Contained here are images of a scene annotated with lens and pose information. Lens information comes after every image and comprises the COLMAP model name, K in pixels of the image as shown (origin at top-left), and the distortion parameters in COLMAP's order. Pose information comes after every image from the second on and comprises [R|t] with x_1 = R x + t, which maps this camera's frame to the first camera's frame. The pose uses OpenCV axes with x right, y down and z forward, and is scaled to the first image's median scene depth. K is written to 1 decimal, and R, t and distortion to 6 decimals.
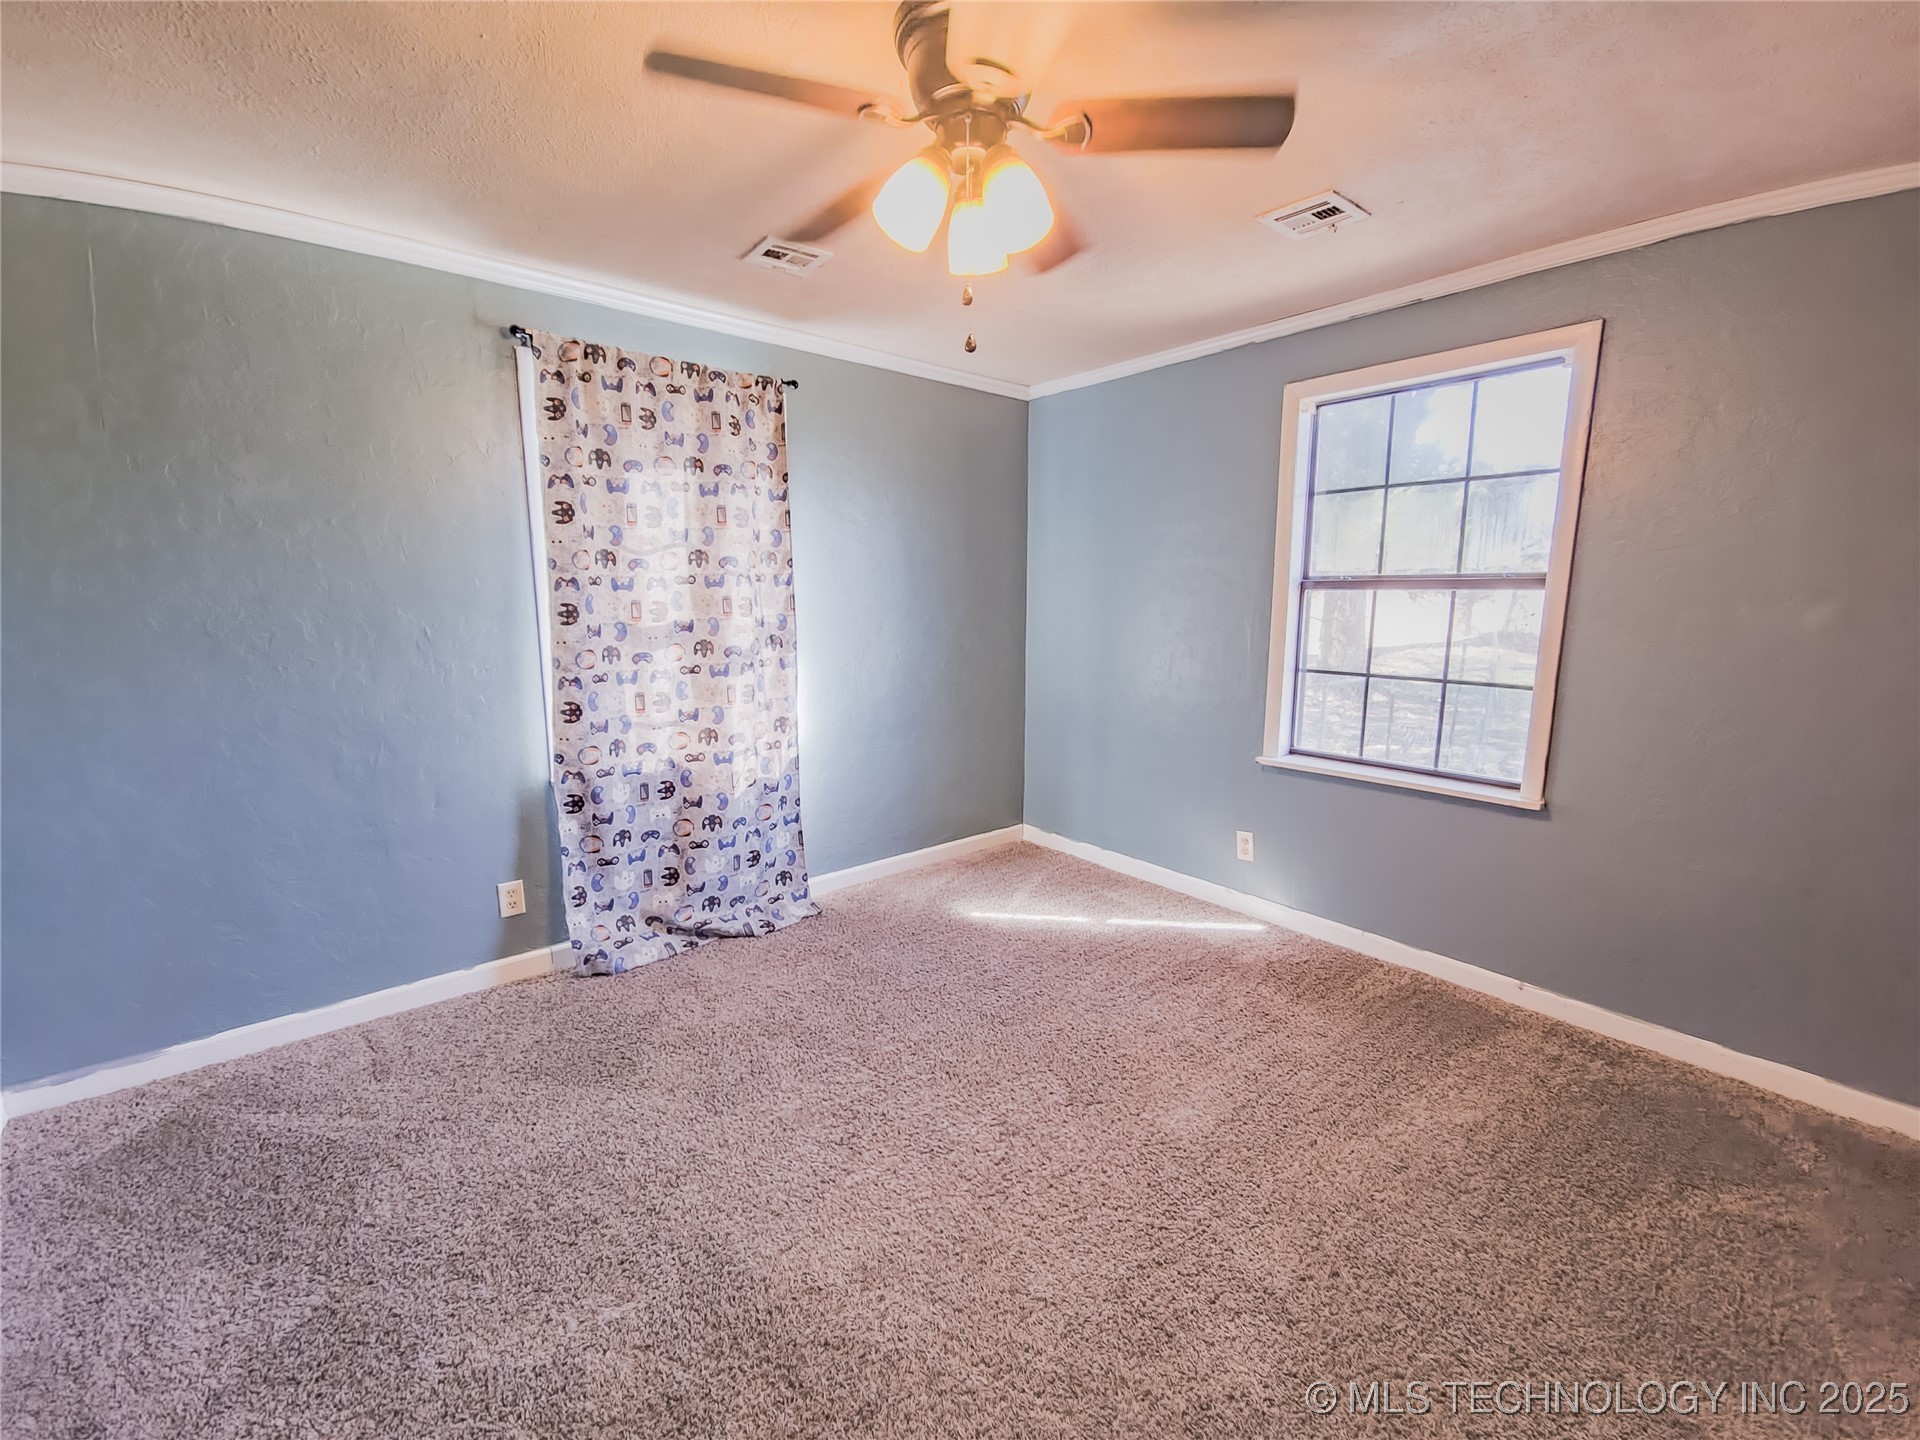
lens RADIAL K [[779.1, 0, 985.2], [0, 779.1, 717.6], [0, 0, 1]] dist [0.006467, -0.005708]
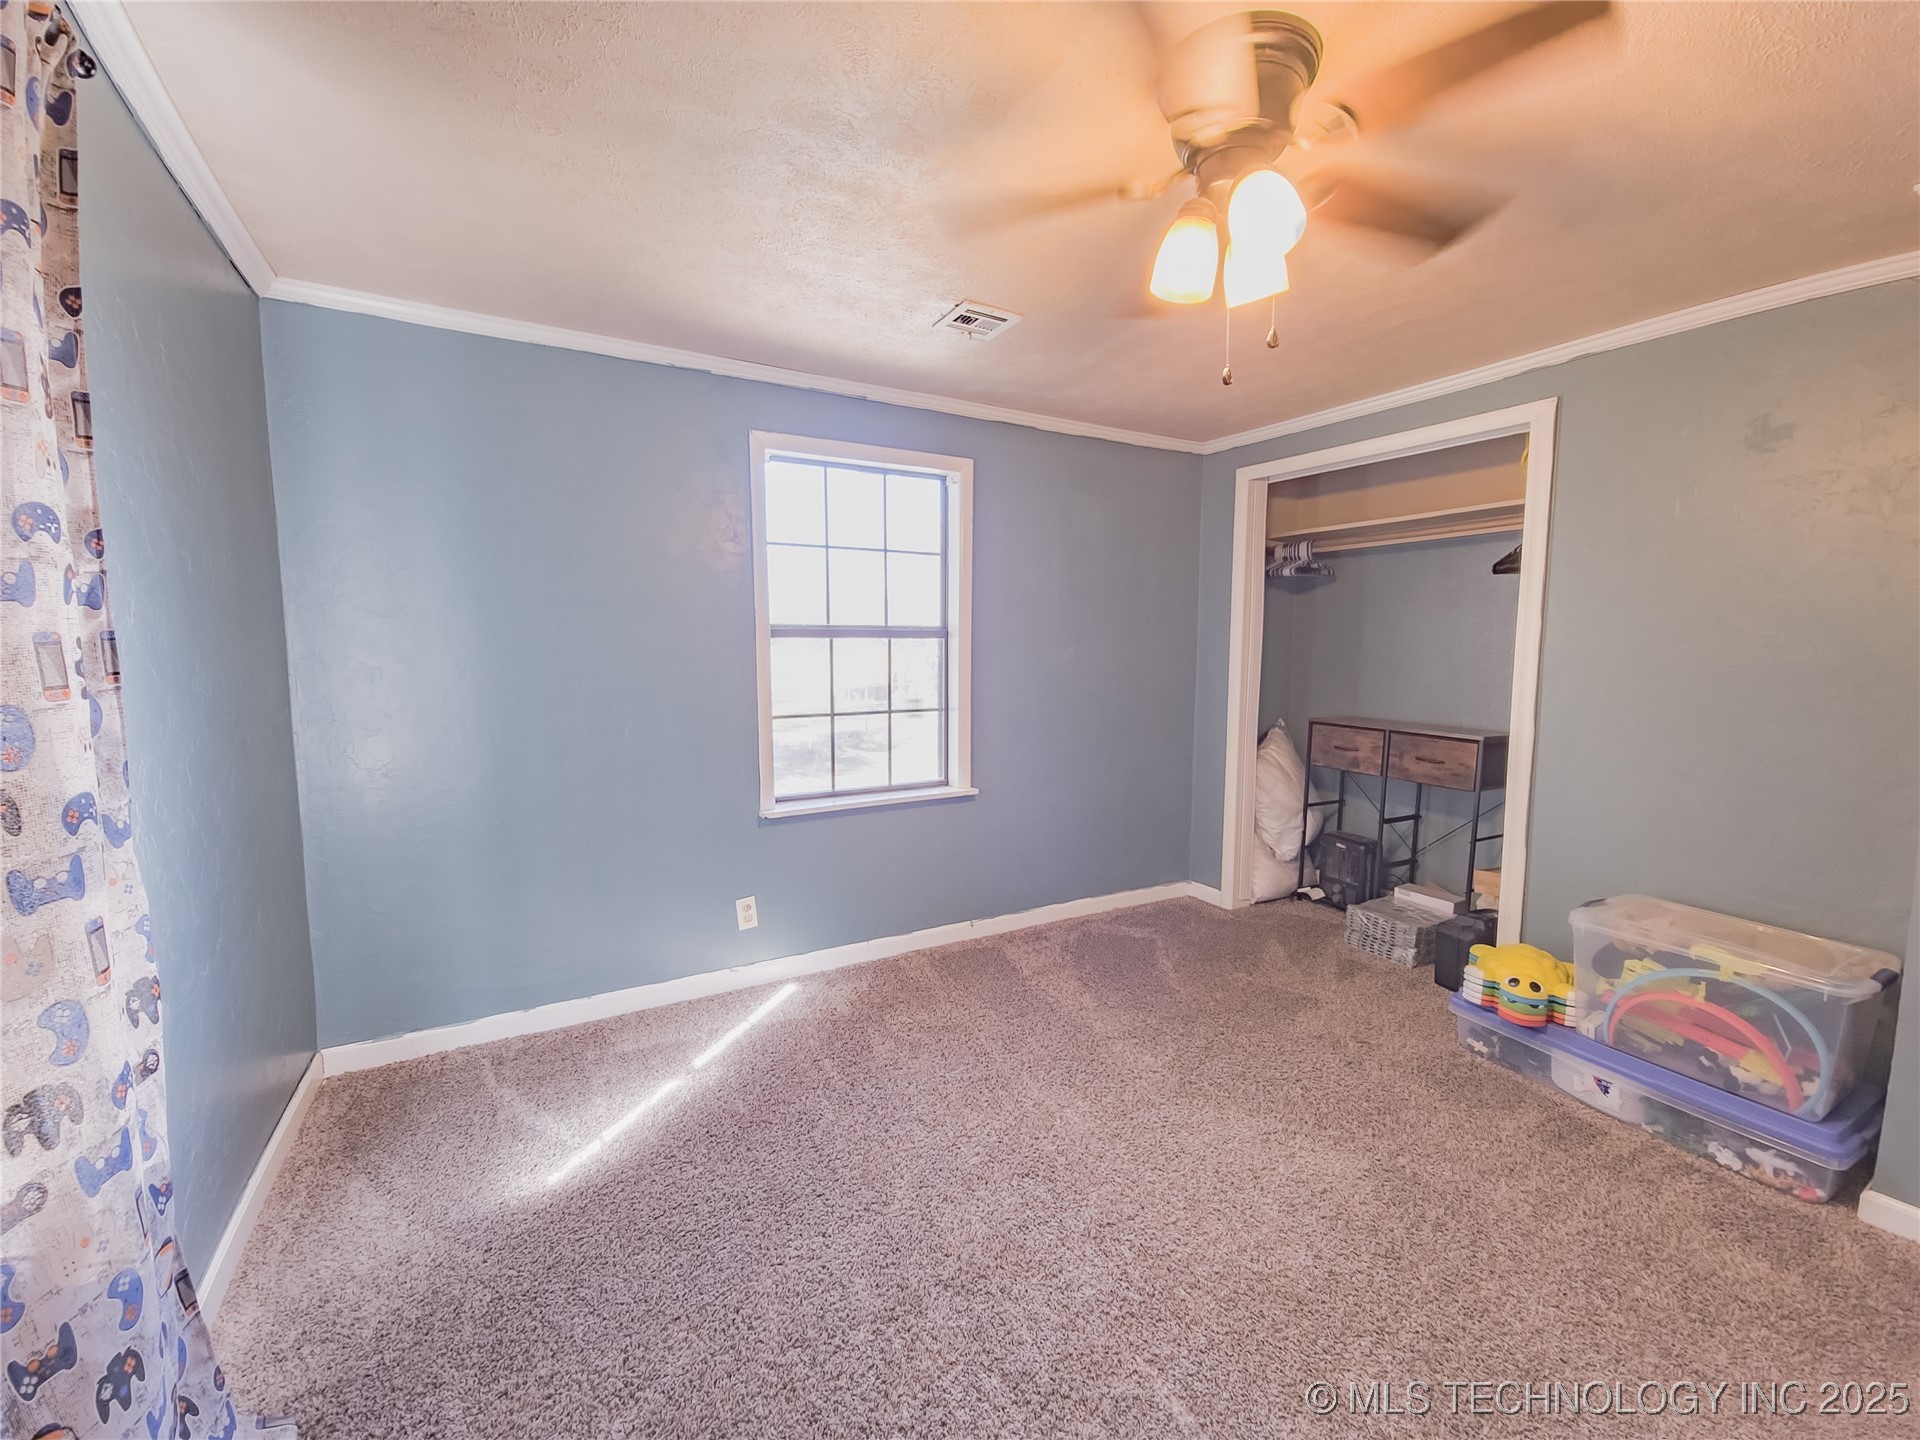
lens RADIAL K [[791.2, 0, 960.0], [0, 791.2, 720.0], [0, 0, 1]] dist [0.003510, -0.003798]
pose [[0.194163, -0.090095, 0.976823, -0.574108], [0.155069, 0.986072, 0.060125, -0.087050], [-0.968635, 0.139801, 0.205430, 0.602956]]
